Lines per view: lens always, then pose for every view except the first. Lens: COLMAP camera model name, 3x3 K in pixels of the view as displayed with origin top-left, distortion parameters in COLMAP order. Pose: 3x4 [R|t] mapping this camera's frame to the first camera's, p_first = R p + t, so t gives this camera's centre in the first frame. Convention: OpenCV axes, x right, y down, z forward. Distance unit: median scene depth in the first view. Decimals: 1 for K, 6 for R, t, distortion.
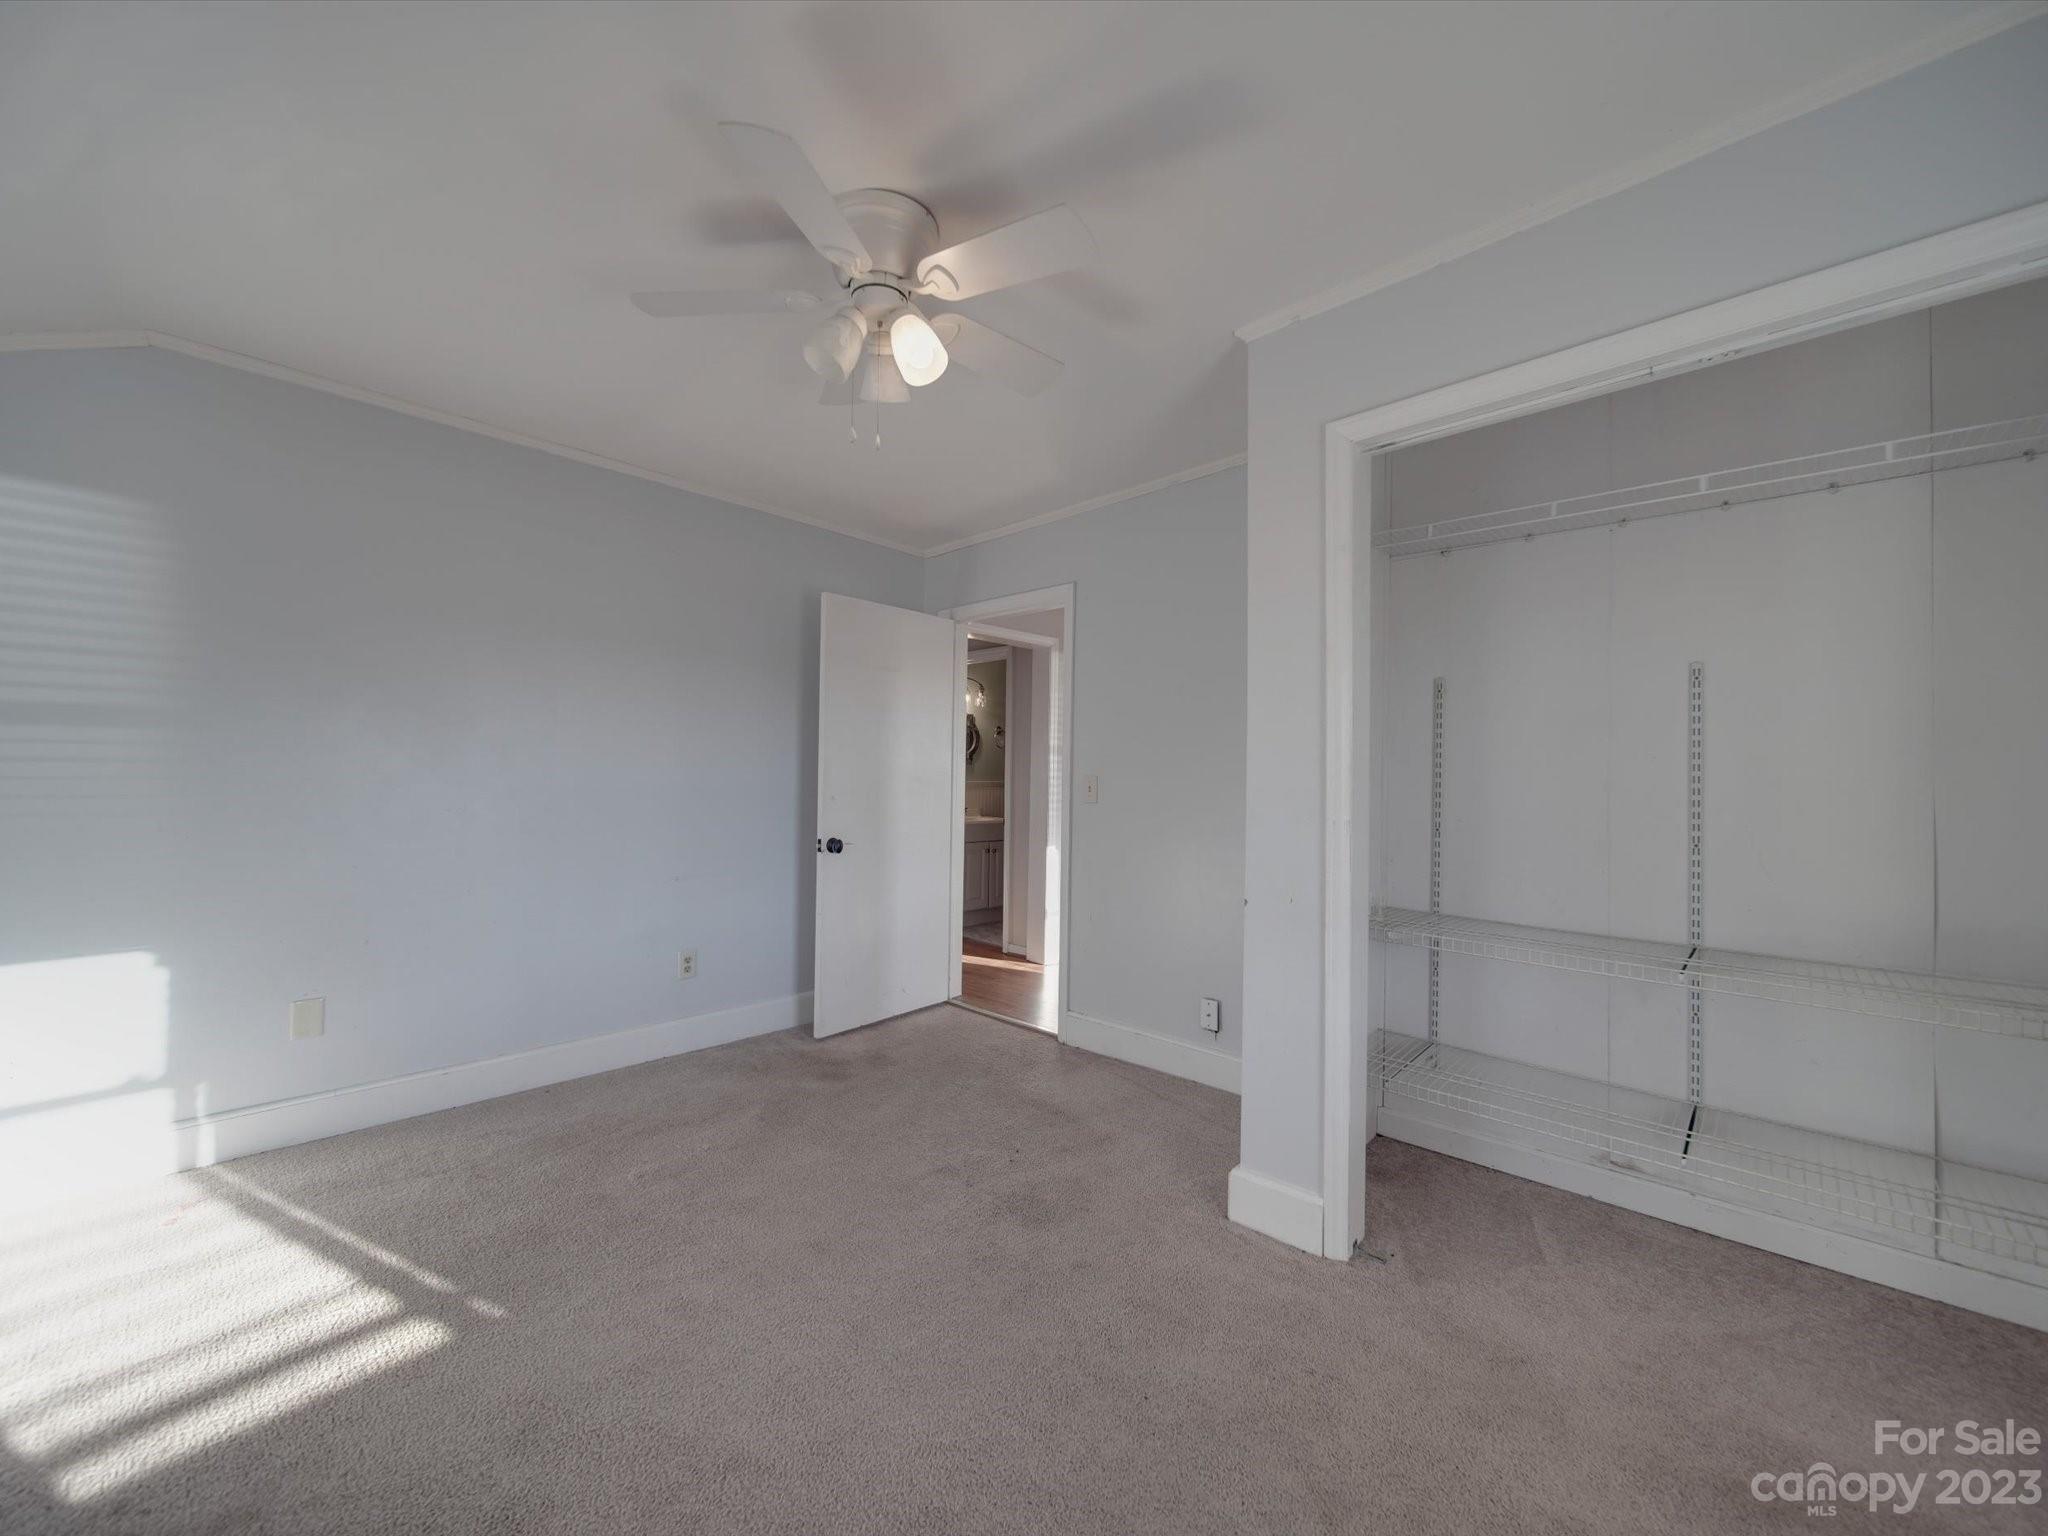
lens RADIAL K [[796.7, 0, 1025.2], [0, 796.7, 768.4], [0, 0, 1]] dist [-0.000174, -0.001461]
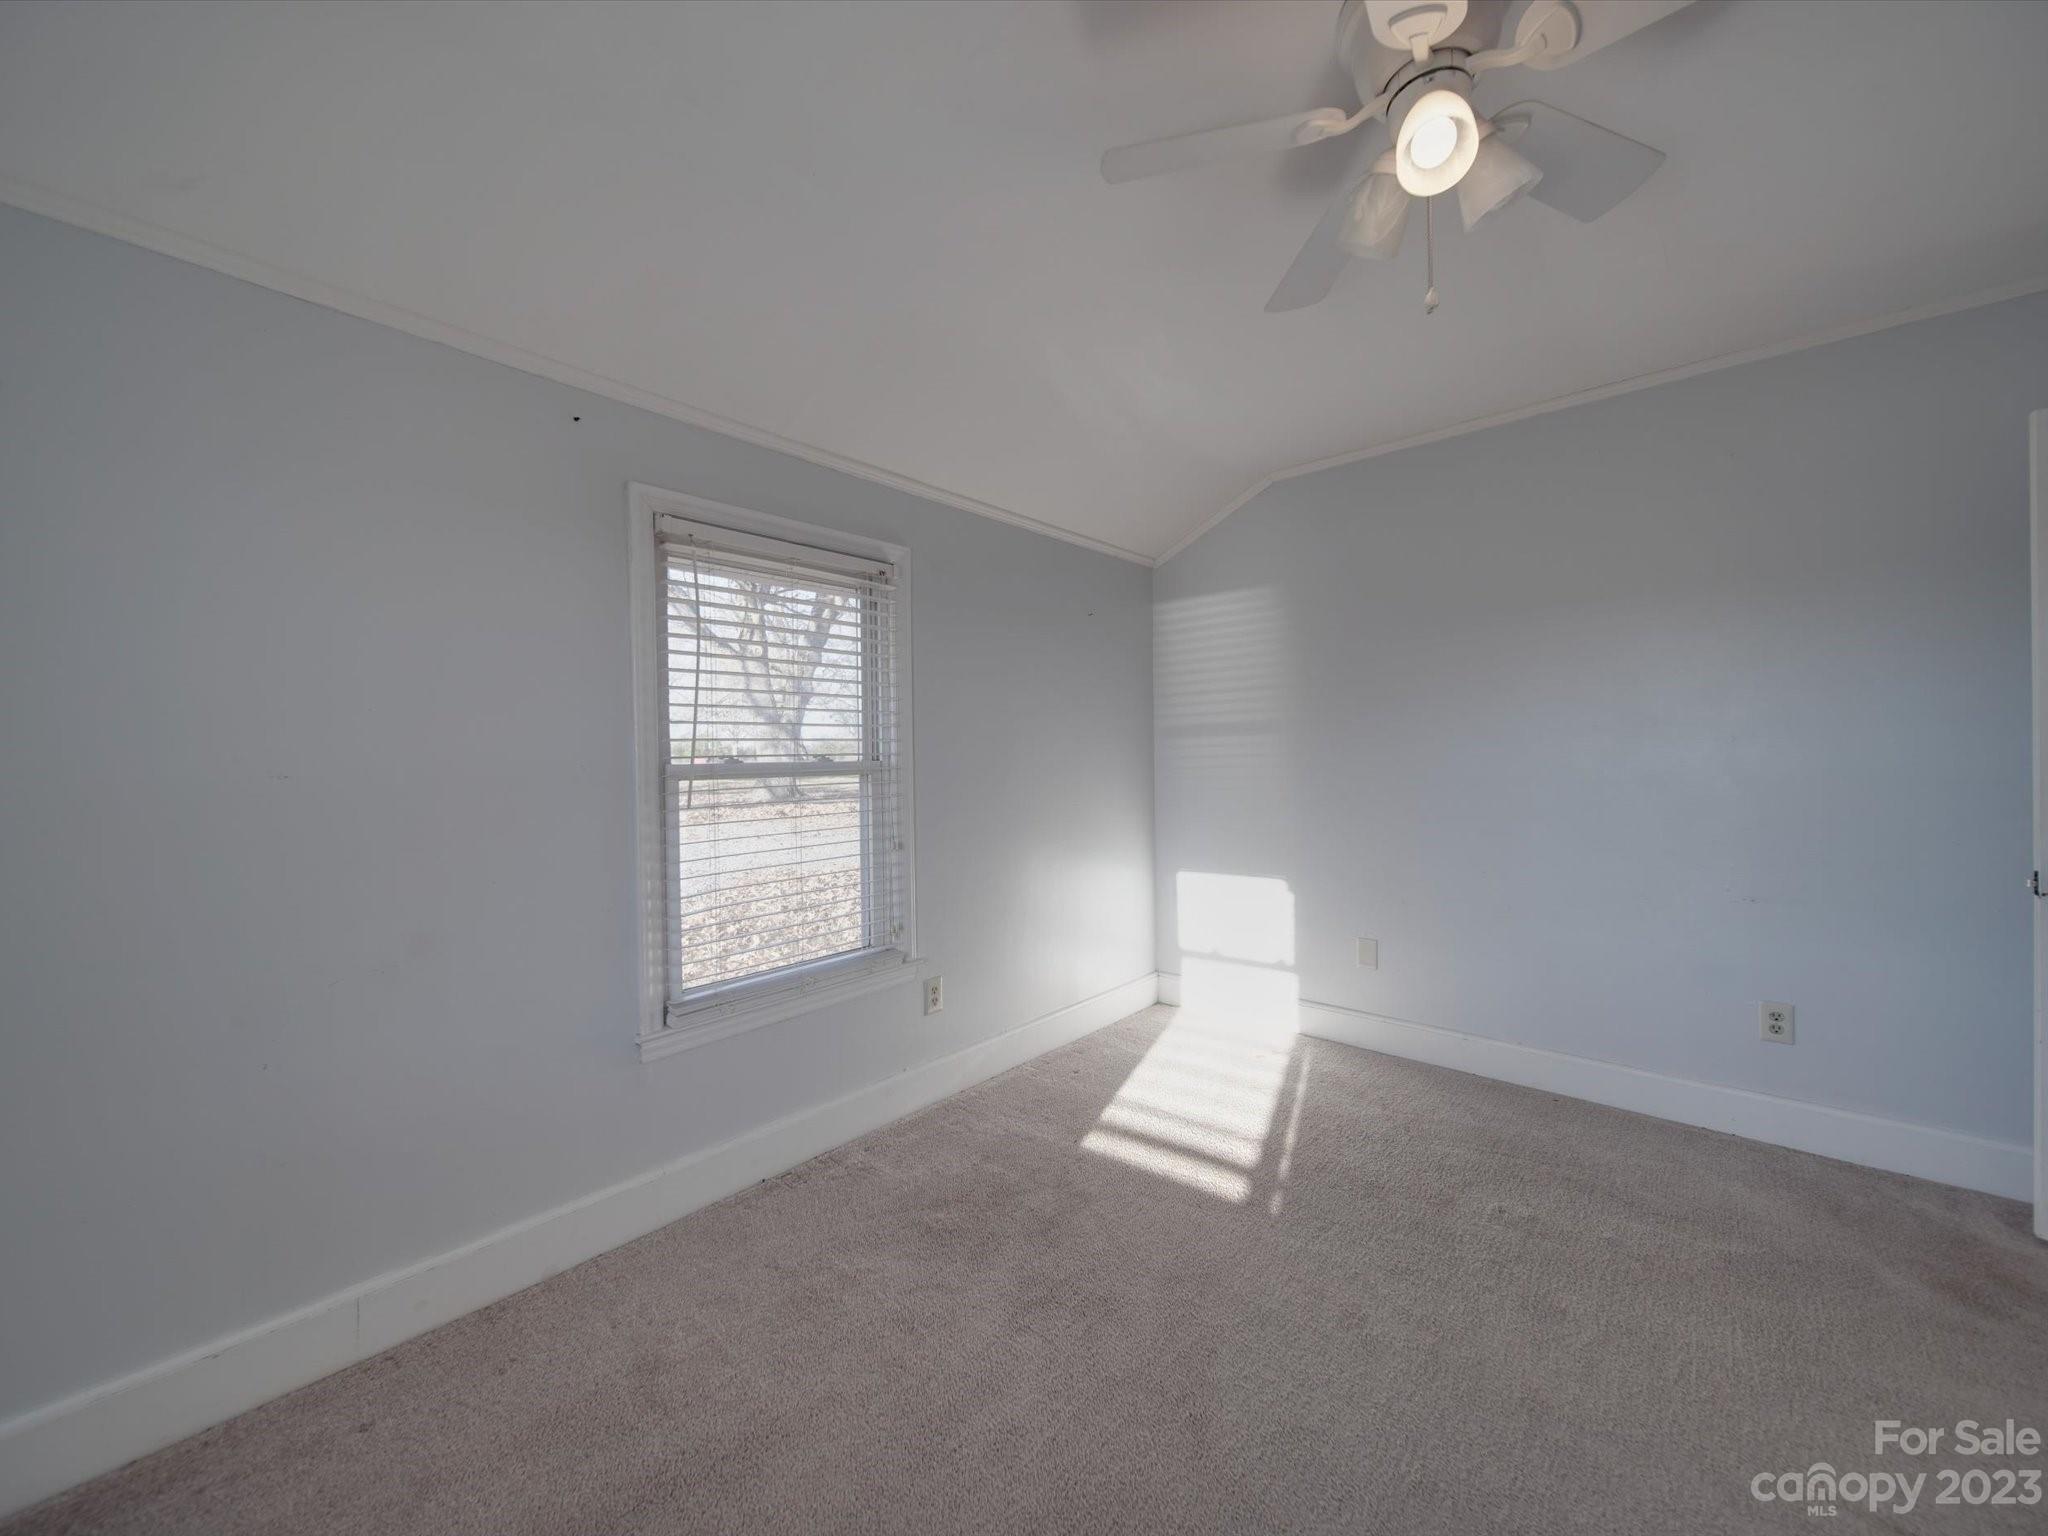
lens RADIAL K [[796.7, 0, 1017.7], [0, 796.7, 767.1], [0, 0, 1]] dist [-0.000174, -0.001461]
pose [[0.019591, -0.004006, -0.999800, 0.395879], [0.021545, 0.999761, -0.003583, 0.007772], [0.999576, -0.021470, 0.019673, 0.448491]]
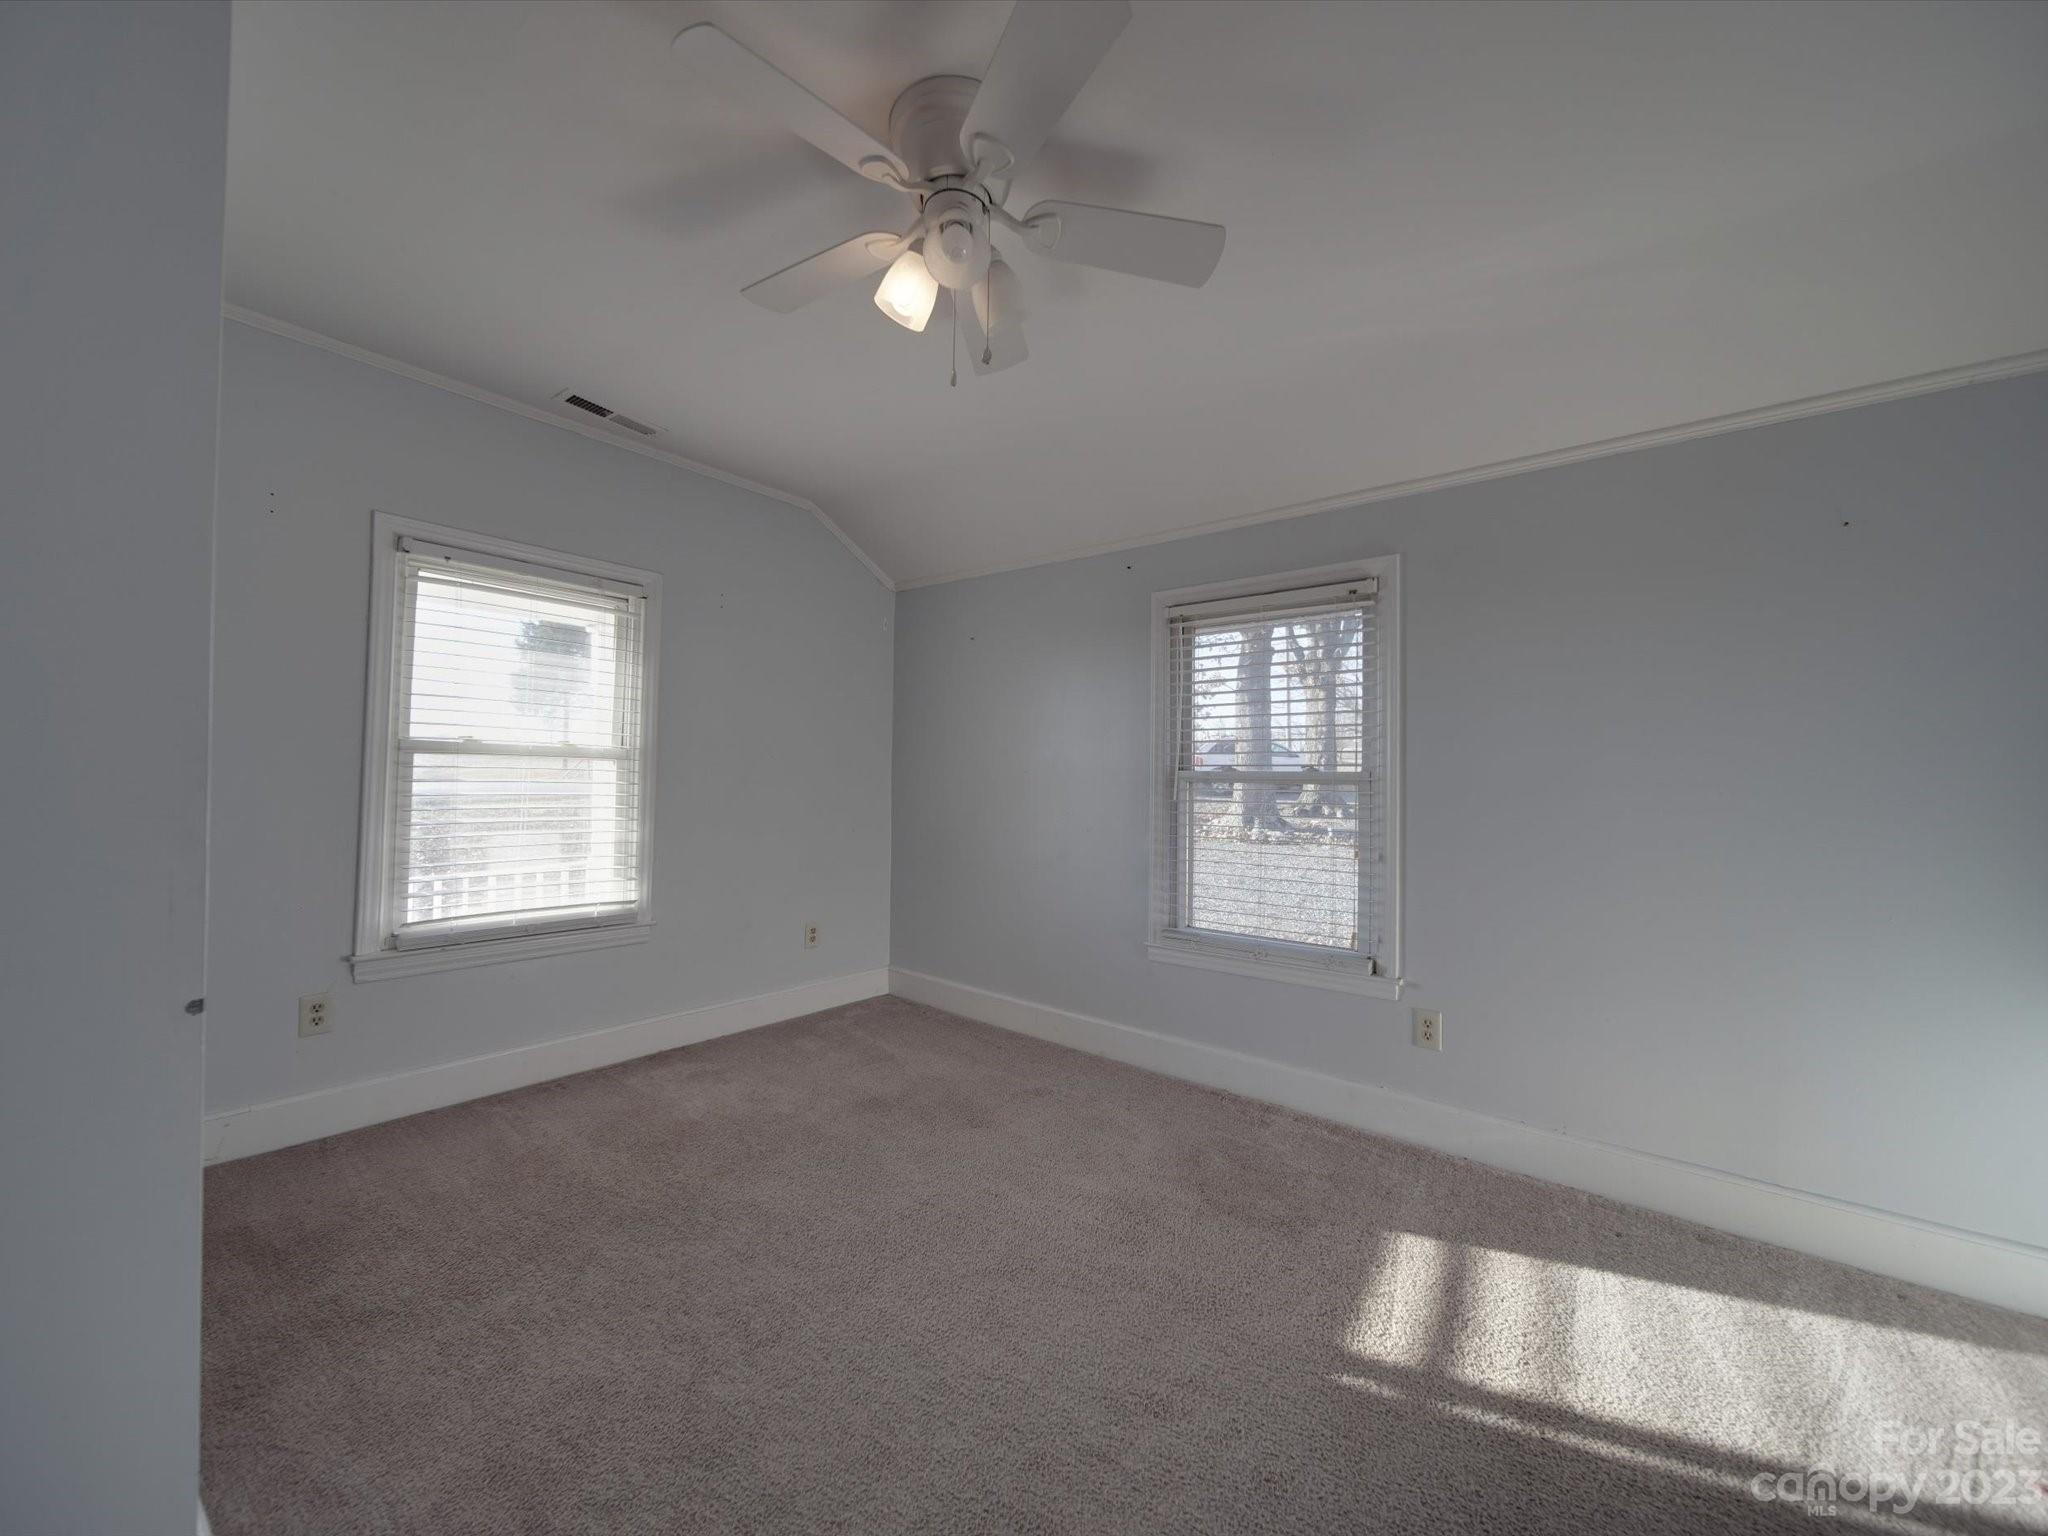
lens RADIAL K [[796.7, 0, 1022.4], [0, 796.7, 764.2], [0, 0, 1]] dist [-0.000174, -0.001461]
pose [[-0.997827, -0.030258, -0.058530, -0.167593], [-0.029253, 0.999411, -0.017952, 0.014637], [0.059038, -0.016201, -0.998124, 1.397054]]
